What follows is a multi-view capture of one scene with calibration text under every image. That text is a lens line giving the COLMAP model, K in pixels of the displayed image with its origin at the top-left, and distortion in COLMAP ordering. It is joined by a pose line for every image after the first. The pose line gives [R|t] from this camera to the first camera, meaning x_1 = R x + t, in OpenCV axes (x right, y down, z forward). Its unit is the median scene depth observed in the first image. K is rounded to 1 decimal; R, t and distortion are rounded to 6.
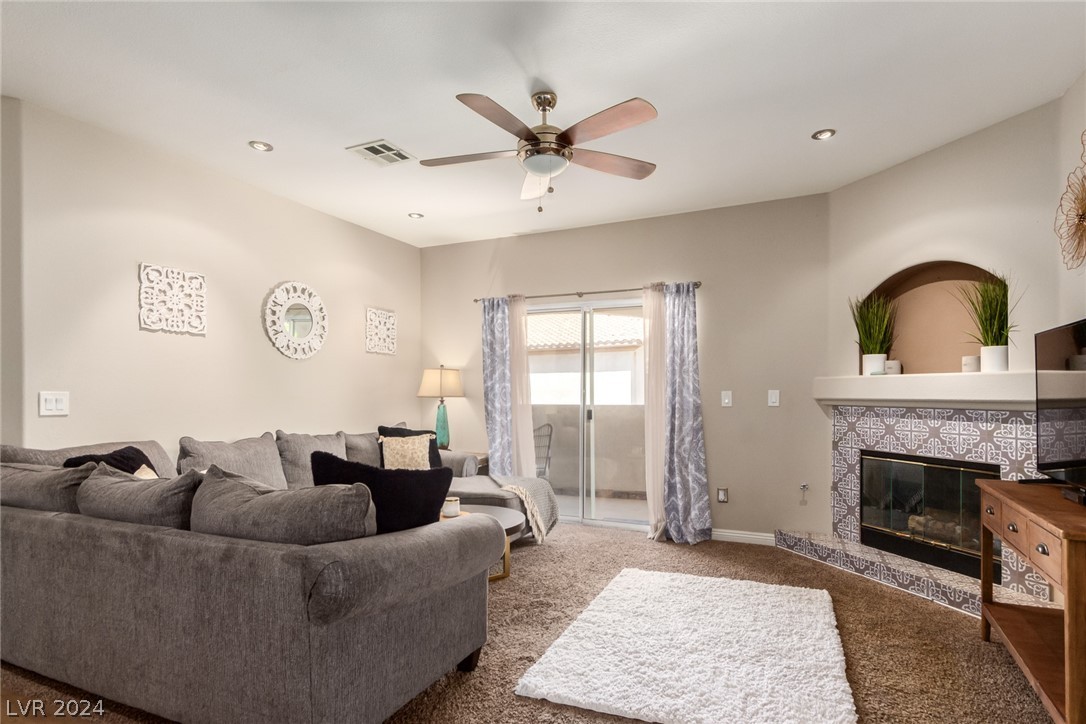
lens RADIAL K [[557.2, 0, 551.3], [0, 557.2, 396.8], [0, 0, 1]] dist [0.024767, 0.000013]
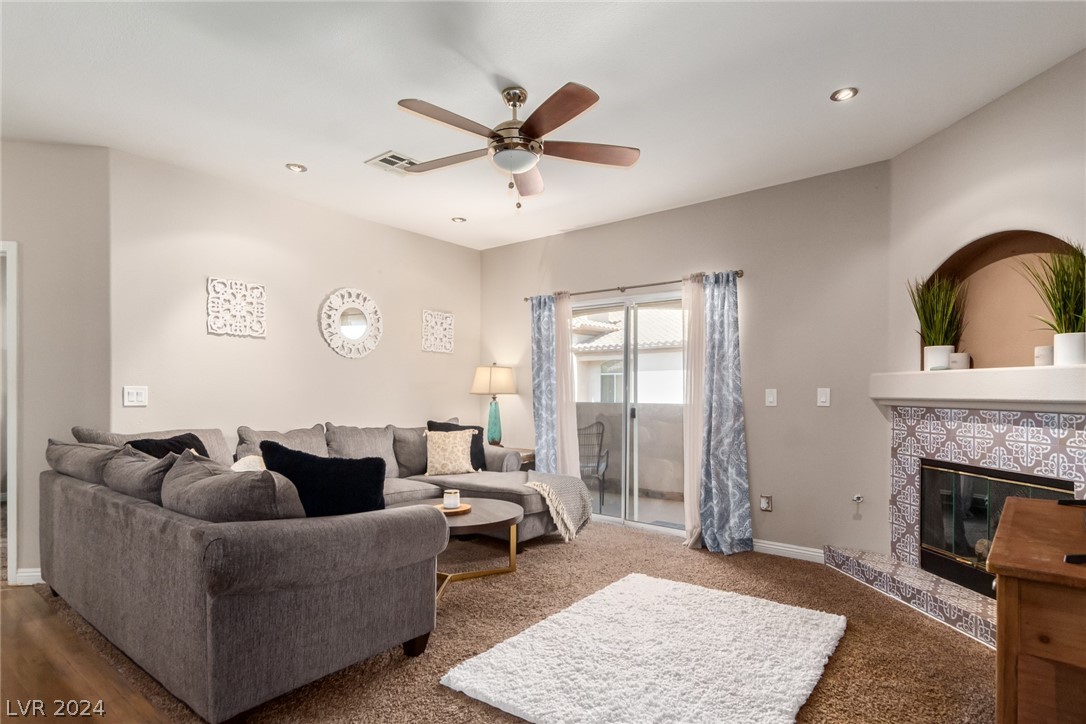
lens RADIAL K [[557.2, 0, 551.3], [0, 557.2, 396.8], [0, 0, 1]] dist [0.024767, 0.000013]
pose [[0.970246, 0.007612, -0.242003, 0.206948], [-0.007156, 0.999971, 0.002762, 0.002672], [0.242017, -0.000948, 0.970272, 0.032916]]
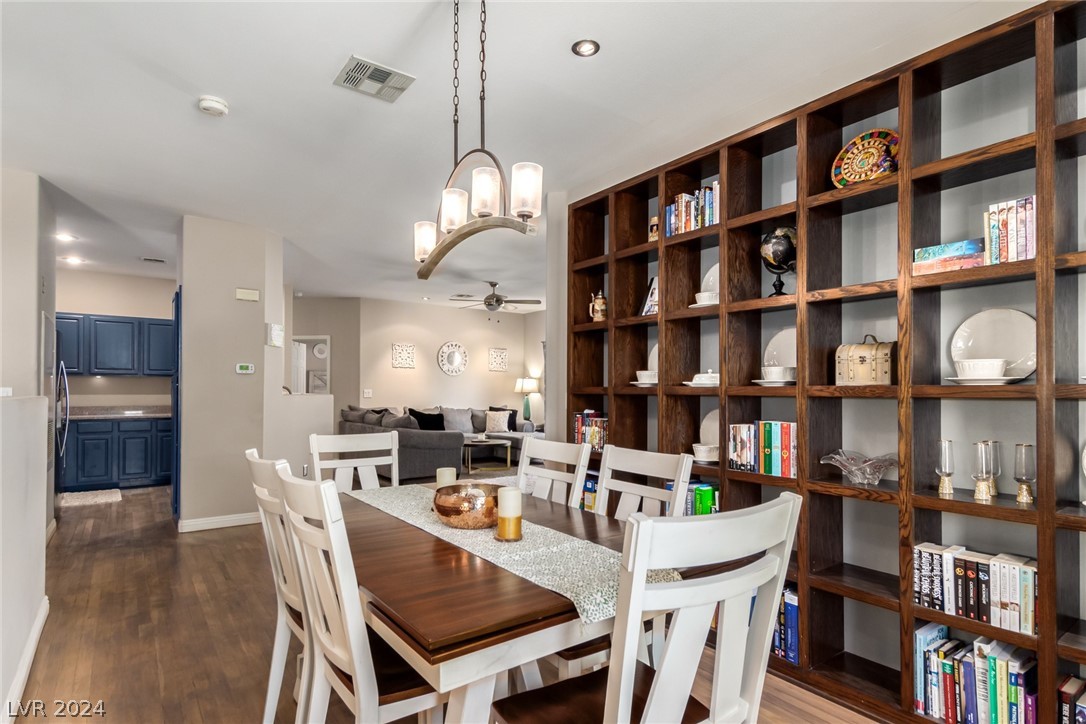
lens RADIAL K [[568.5, 0, 558.9], [0, 568.5, 398.2], [0, 0, 1]] dist [0.000240, -0.000562]
pose [[0.879556, 0.013871, -0.475593, 1.109044], [-0.009612, 0.999889, 0.011386, -0.006174], [0.475698, -0.005443, 0.879592, -0.896808]]
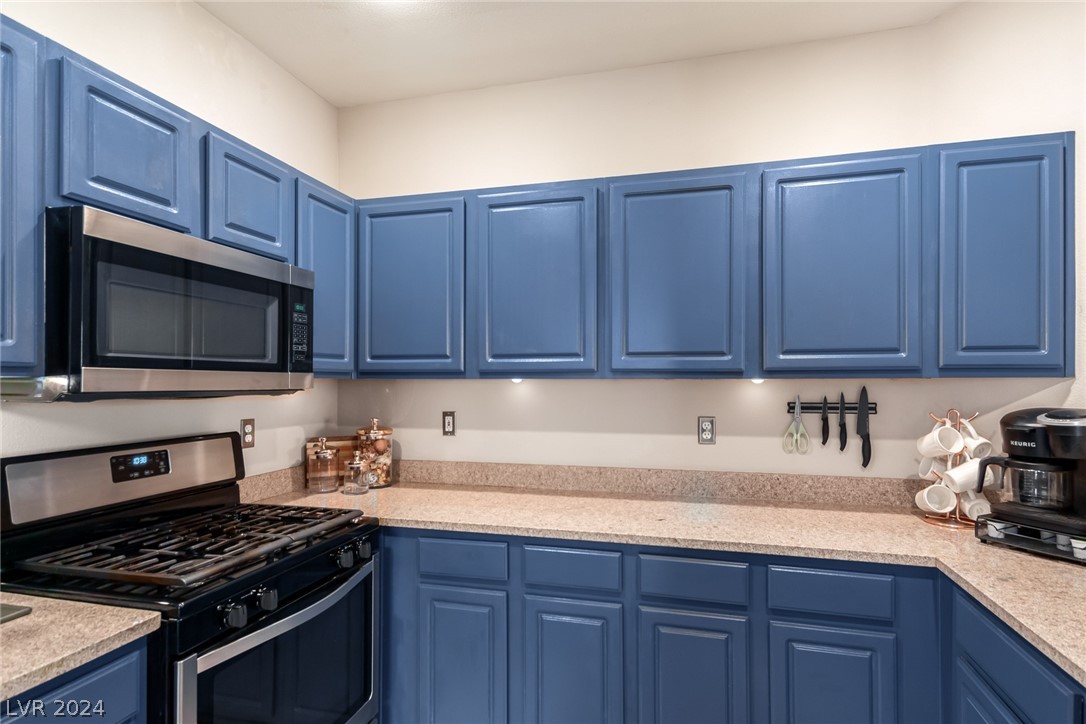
lens RADIAL K [[560.8, 0, 548.4], [0, 560.8, 379.3], [0, 0, 1]] dist [0.010893, -0.000573]
pose [[0.152727, 0.001819, -0.988267, -0.413437], [-0.005957, 0.999982, 0.000920, -0.041424], [0.988250, 0.005747, 0.152735, -0.069794]]
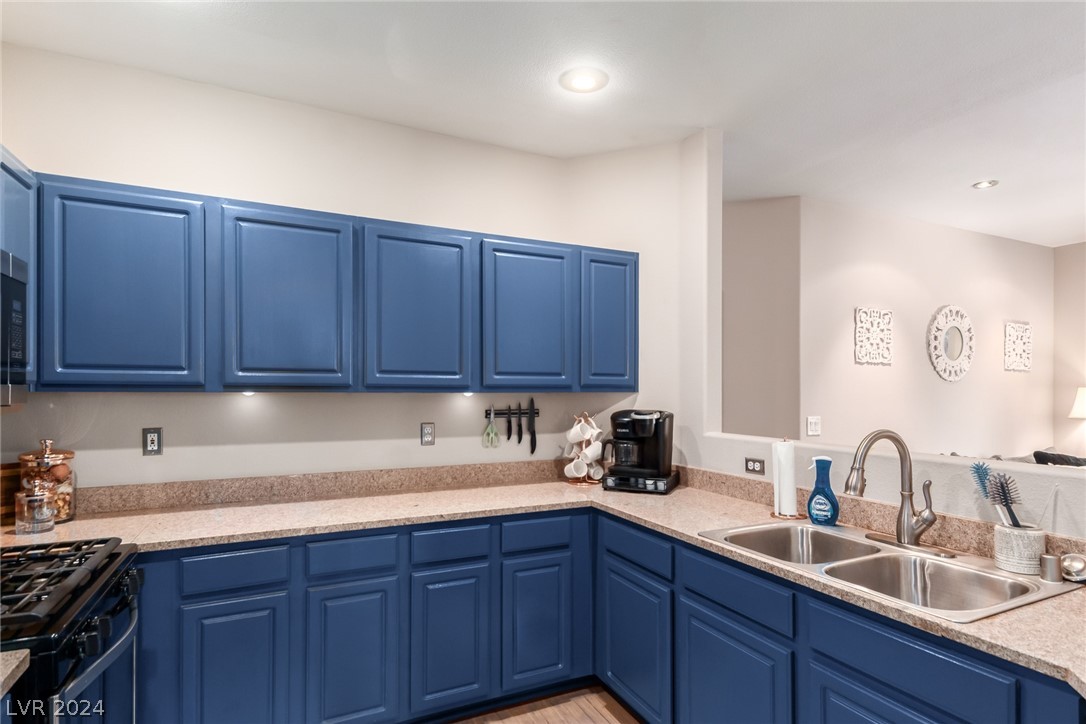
lens RADIAL K [[568.5, 0, 558.9], [0, 568.5, 398.2], [0, 0, 1]] dist [0.000240, -0.000562]
pose [[0.770345, 0.011855, -0.637517, -0.370322], [-0.008276, 0.999929, 0.008594, -0.042501], [0.637573, -0.001344, 0.770388, -0.271034]]
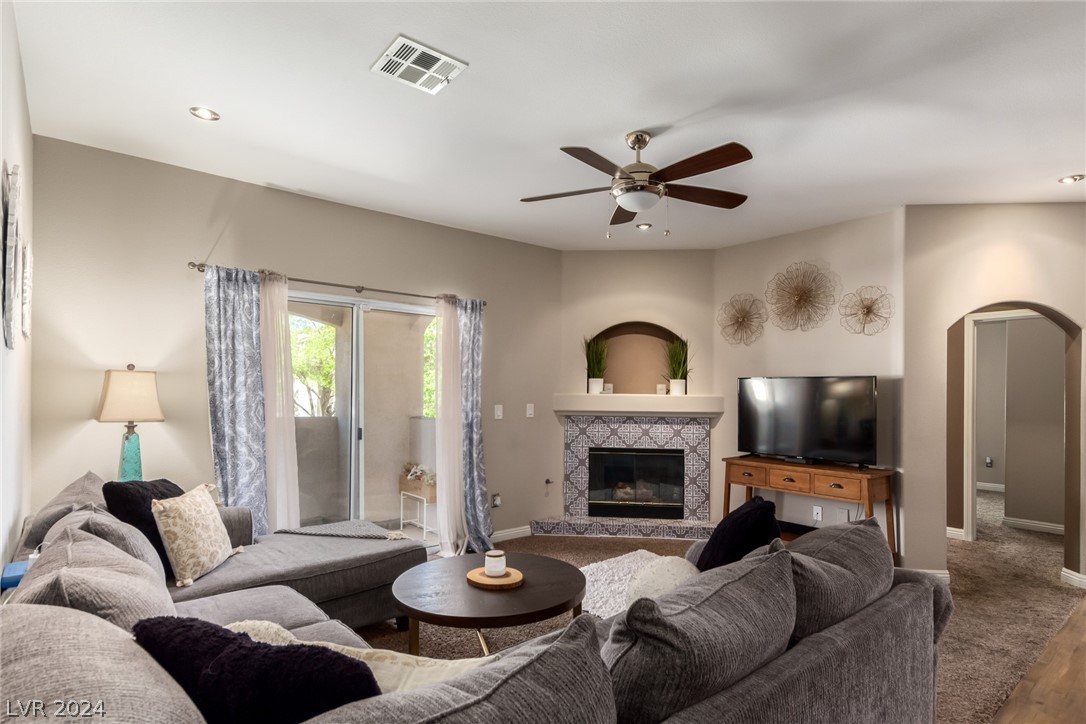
lens RADIAL K [[562.8, 0, 550.7], [0, 562.8, 388.0], [0, 0, 1]] dist [0.004941, 0.000228]
pose [[0.437632, 0.008600, 0.899113, -0.705652], [-0.003668, 0.999963, -0.007779, -0.039114], [-0.899147, 0.000107, 0.437648, 0.471041]]
